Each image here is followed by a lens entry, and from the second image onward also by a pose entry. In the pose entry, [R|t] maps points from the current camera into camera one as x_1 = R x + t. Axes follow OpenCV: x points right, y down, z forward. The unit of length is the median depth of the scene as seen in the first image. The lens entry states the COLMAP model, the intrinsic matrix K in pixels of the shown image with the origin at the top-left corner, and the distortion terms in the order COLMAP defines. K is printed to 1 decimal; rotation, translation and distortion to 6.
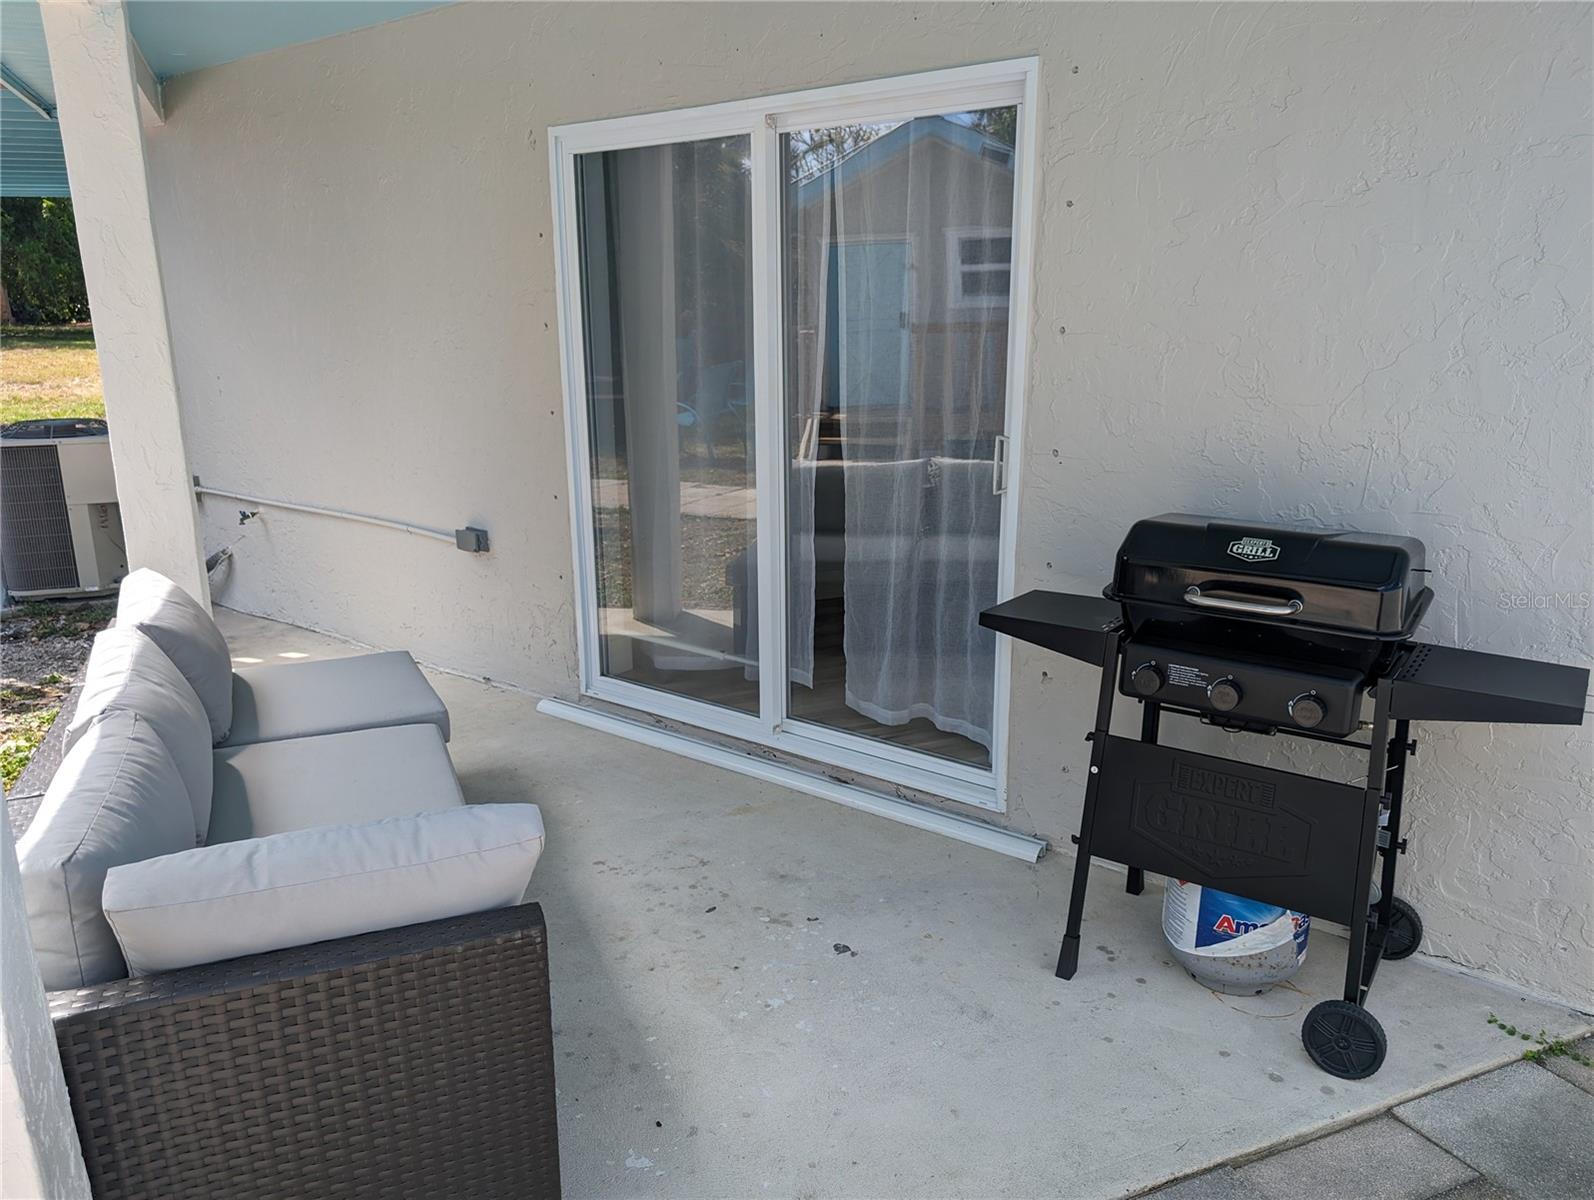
lens RADIAL K [[1182.7, 0, 799.5], [0, 1182.7, 588.6], [0, 0, 1]] dist [0.003889, -0.000300]
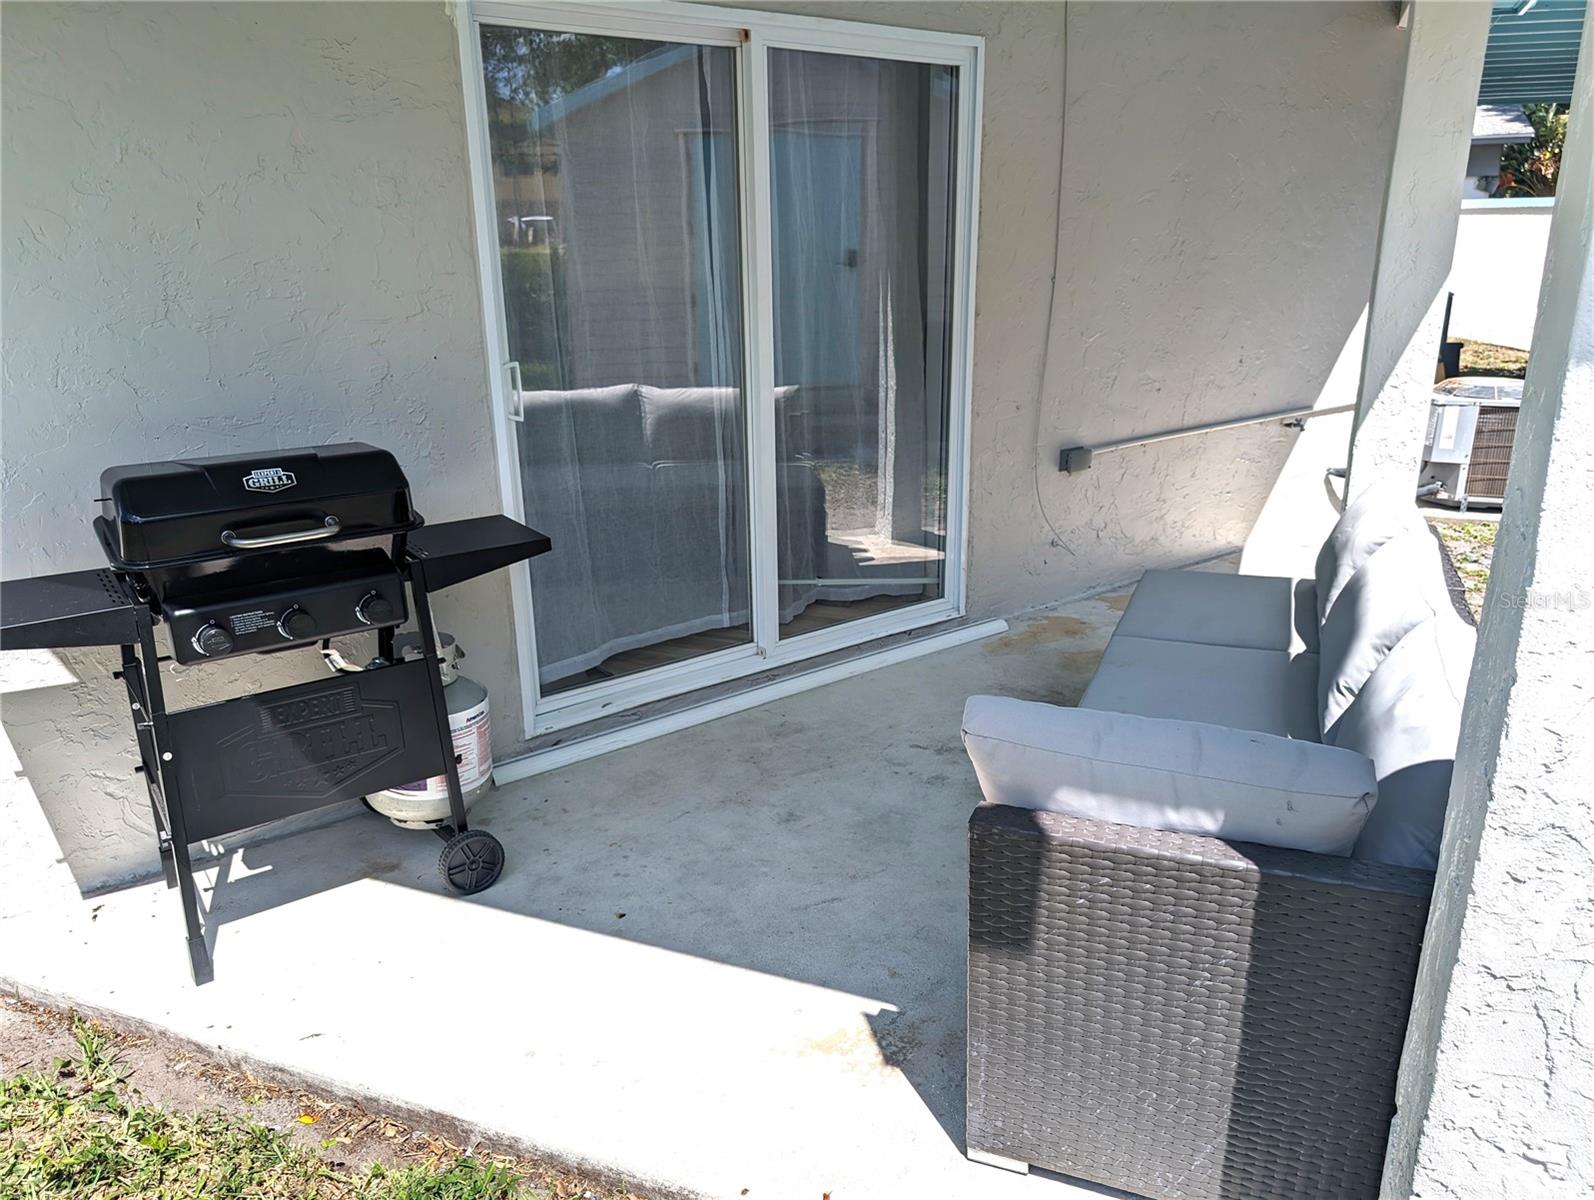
lens RADIAL K [[1096.7, 0, 797.0], [0, 1096.7, 600.0], [0, 0, 1]] dist [-0.002332, -0.000768]
pose [[0.295094, -0.291449, 0.909932, -0.363731], [0.211202, 0.948681, 0.235367, -0.061040], [-0.931833, 0.122724, 0.341505, 0.276350]]
